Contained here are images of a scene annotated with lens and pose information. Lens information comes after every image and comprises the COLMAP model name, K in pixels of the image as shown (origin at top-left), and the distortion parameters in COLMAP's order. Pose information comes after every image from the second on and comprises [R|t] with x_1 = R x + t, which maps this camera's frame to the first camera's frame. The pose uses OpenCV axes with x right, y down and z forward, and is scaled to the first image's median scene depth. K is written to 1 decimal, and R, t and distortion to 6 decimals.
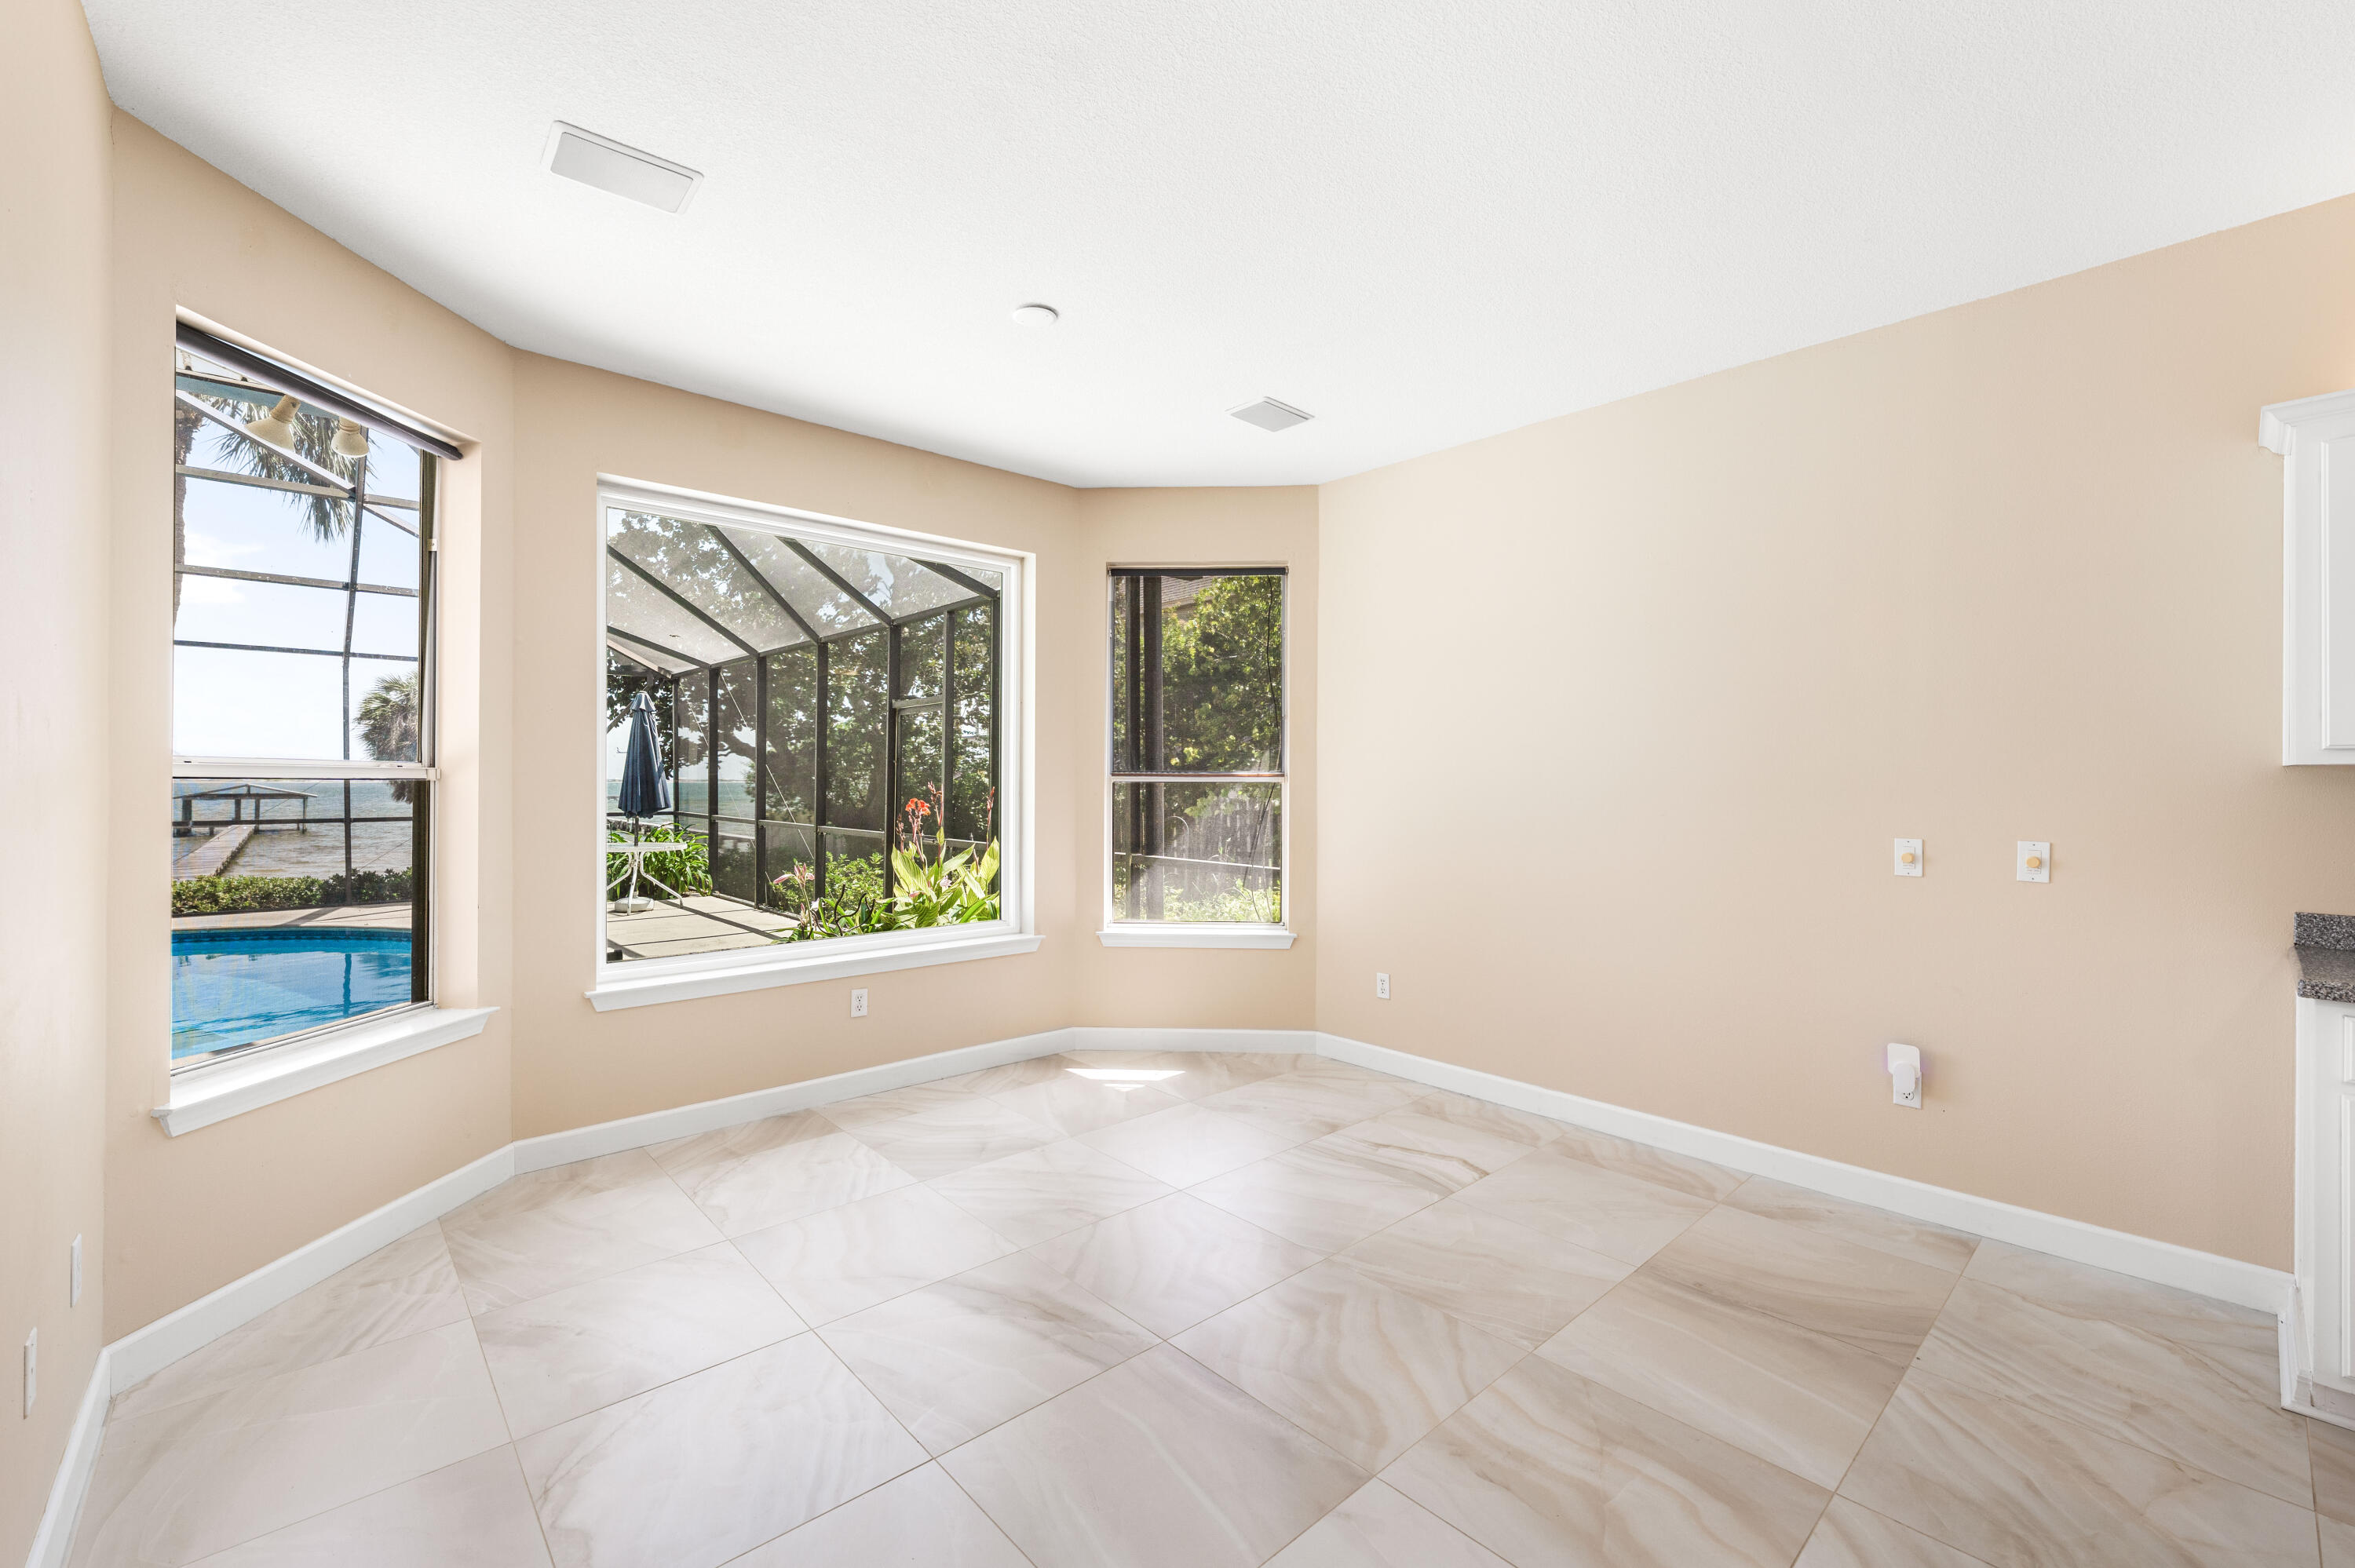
lens RADIAL K [[972.1, 0, 1170.2], [0, 972.1, 776.6], [0, 0, 1]] dist [-0.000703, -0.000301]
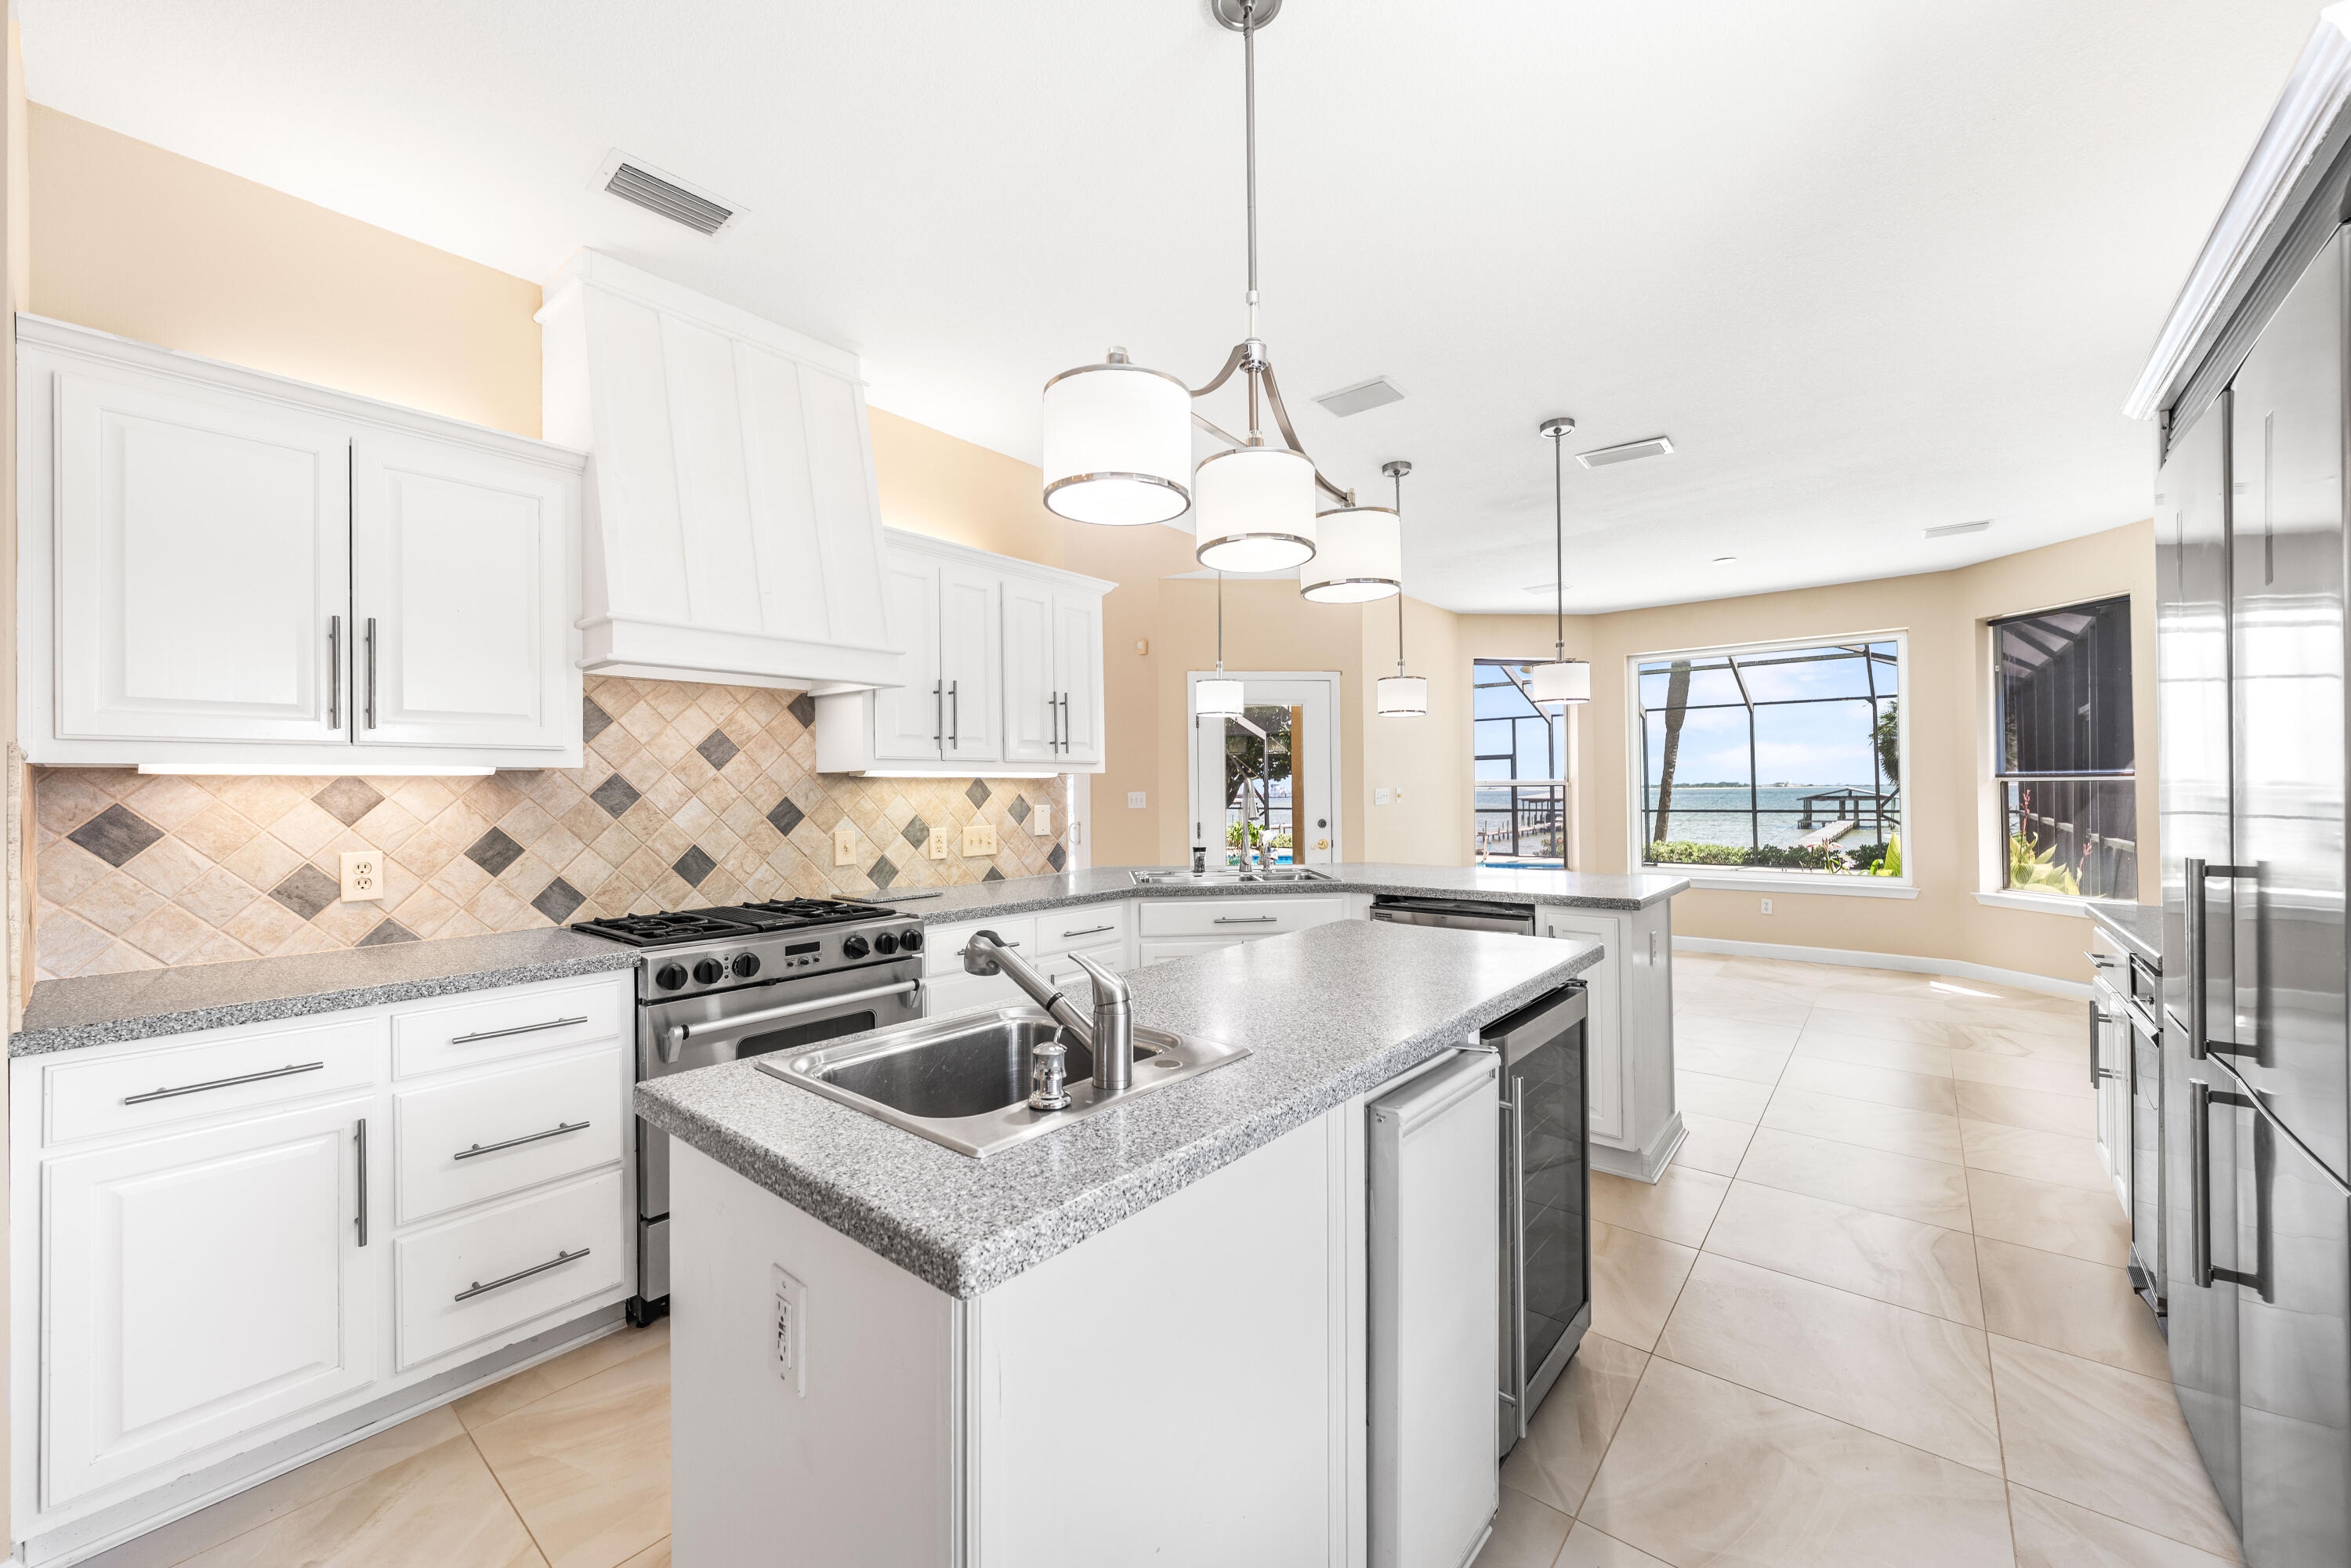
lens RADIAL K [[898.6, 0, 1177.8], [0, 898.6, 782.9], [0, 0, 1]] dist [-0.002023, 0.000314]
pose [[0.149215, -0.012436, -0.988727, 1.097917], [0.014714, 0.999838, -0.010355, 0.002847], [0.988695, -0.013003, 0.149374, -0.312167]]
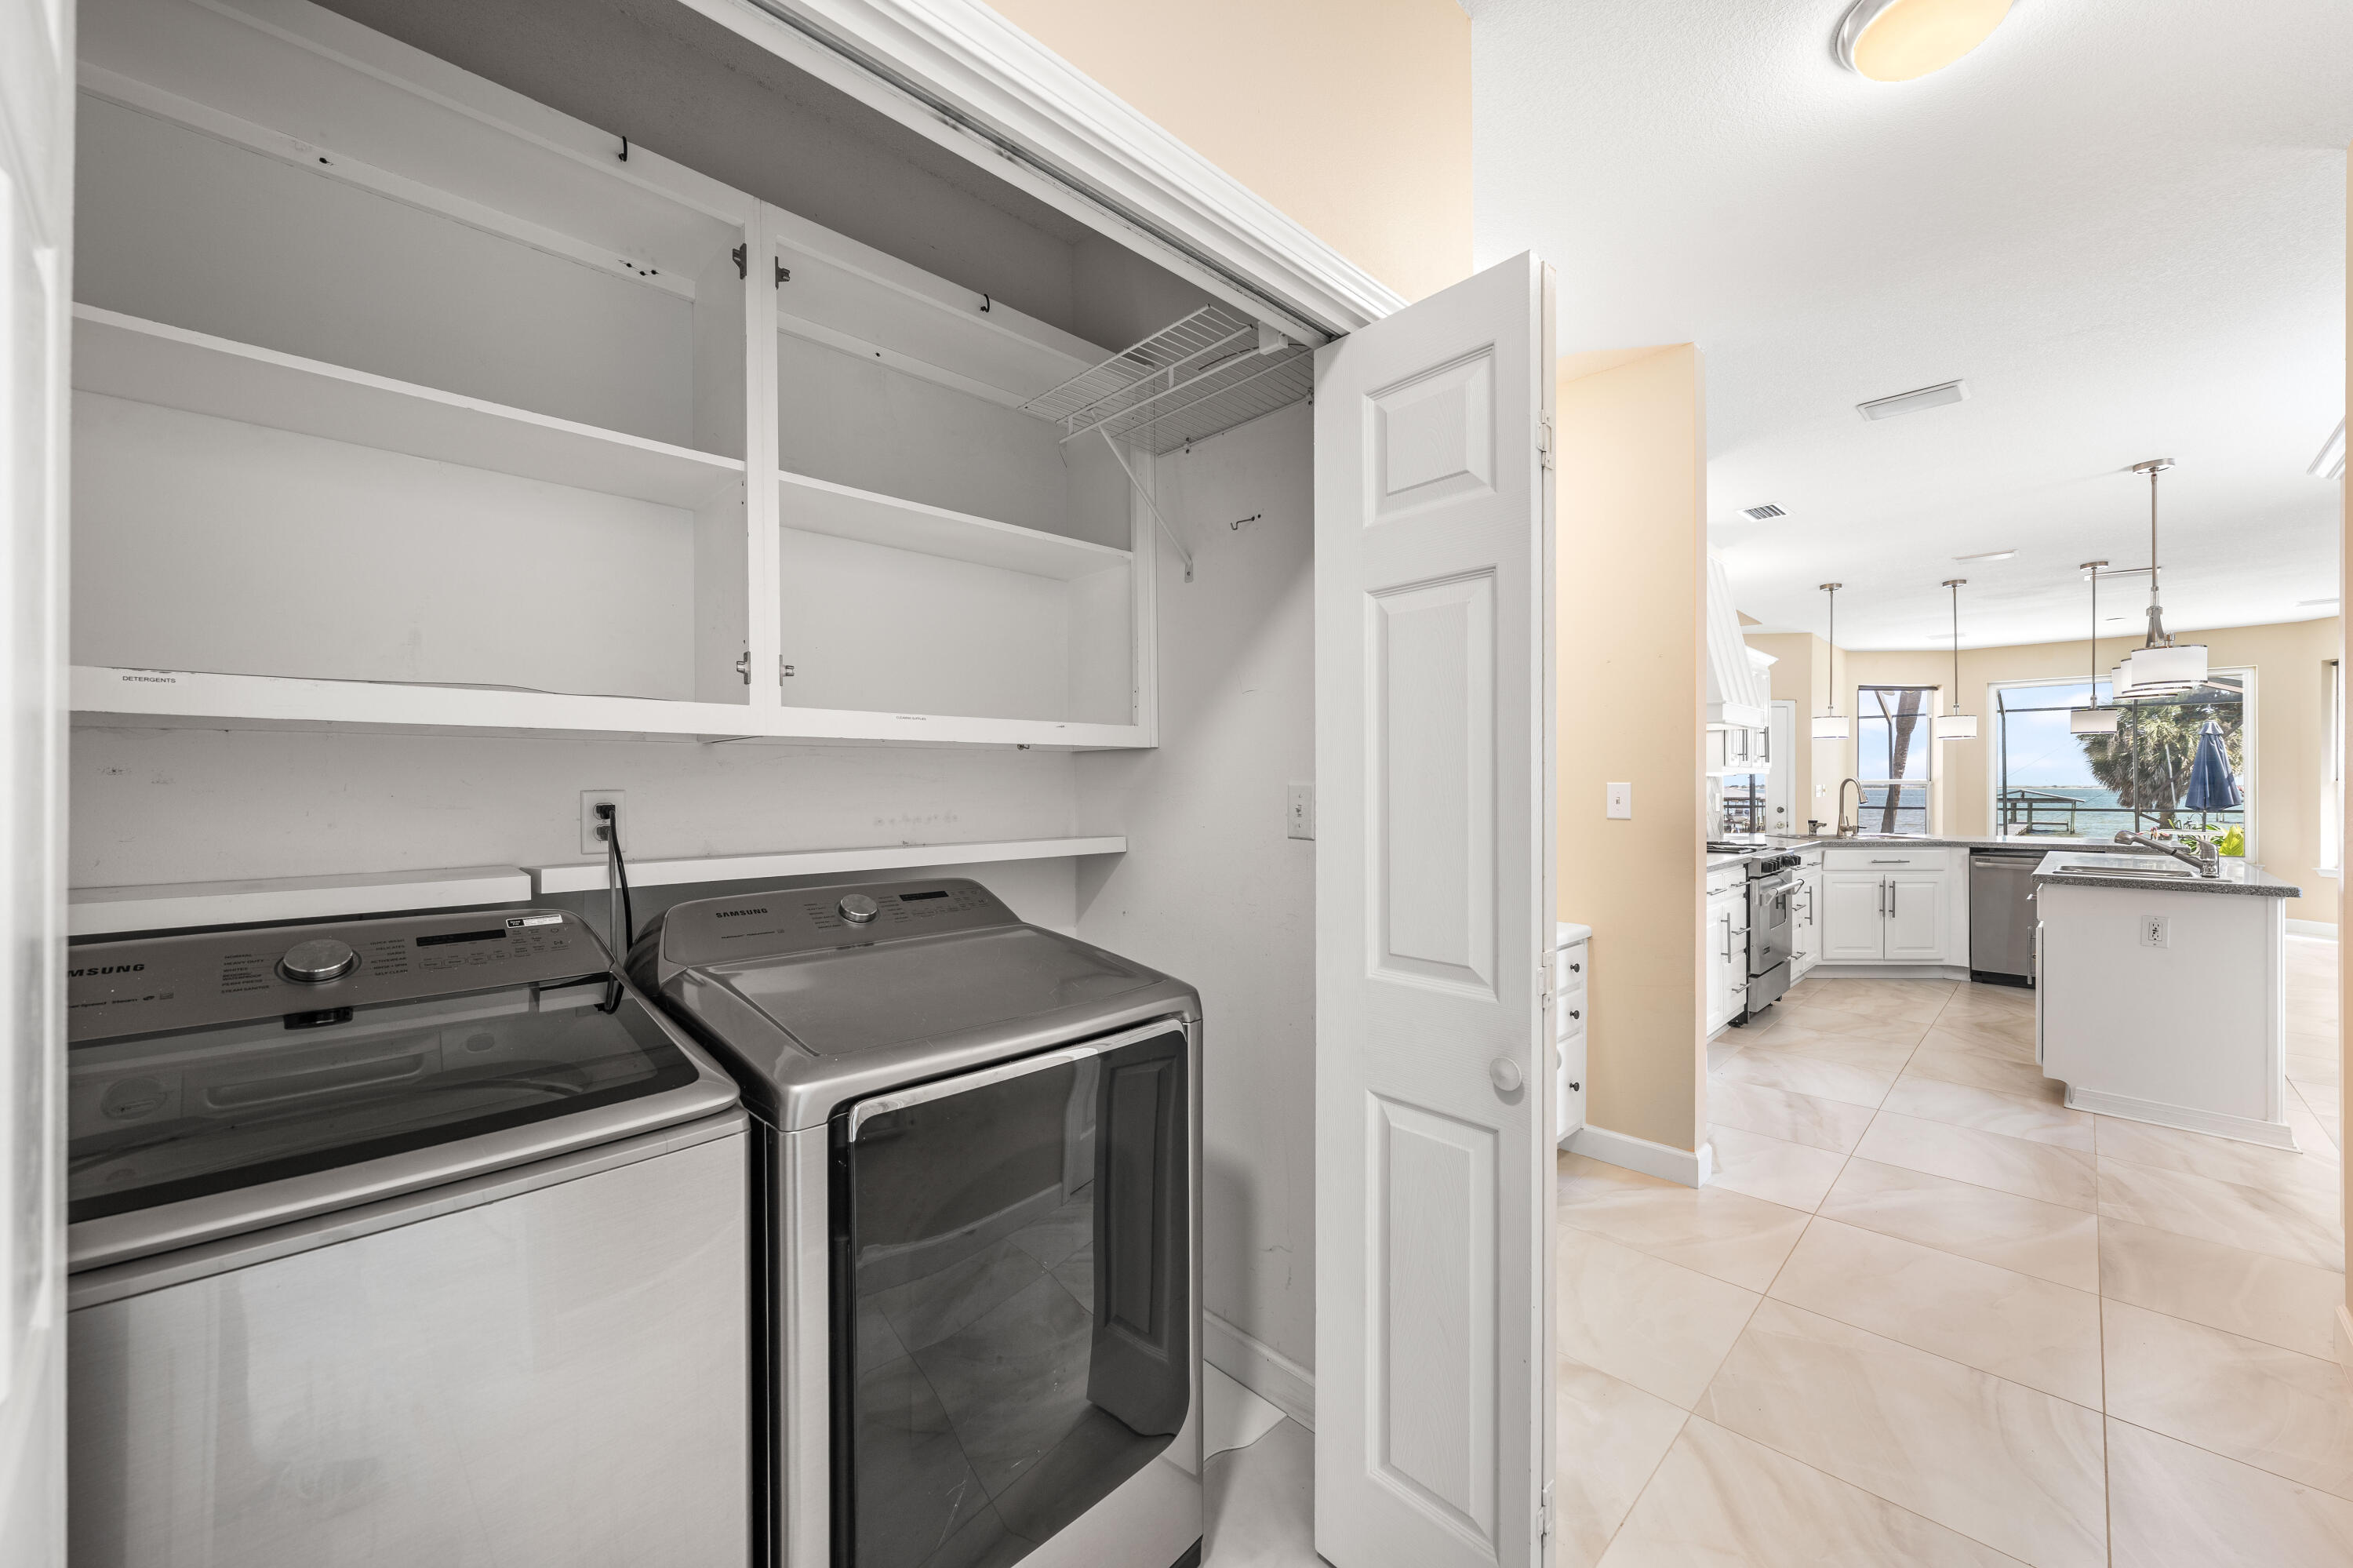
lens RADIAL K [[878.0, 0, 1184.7], [0, 878.0, 787.5], [0, 0, 1]] dist [0.000298, 0.000342]
pose [[0.041013, -0.001730, -0.999157, 1.600501], [0.006275, 0.999979, -0.001473, 0.001135], [0.999139, -0.006210, 0.041023, -1.260084]]
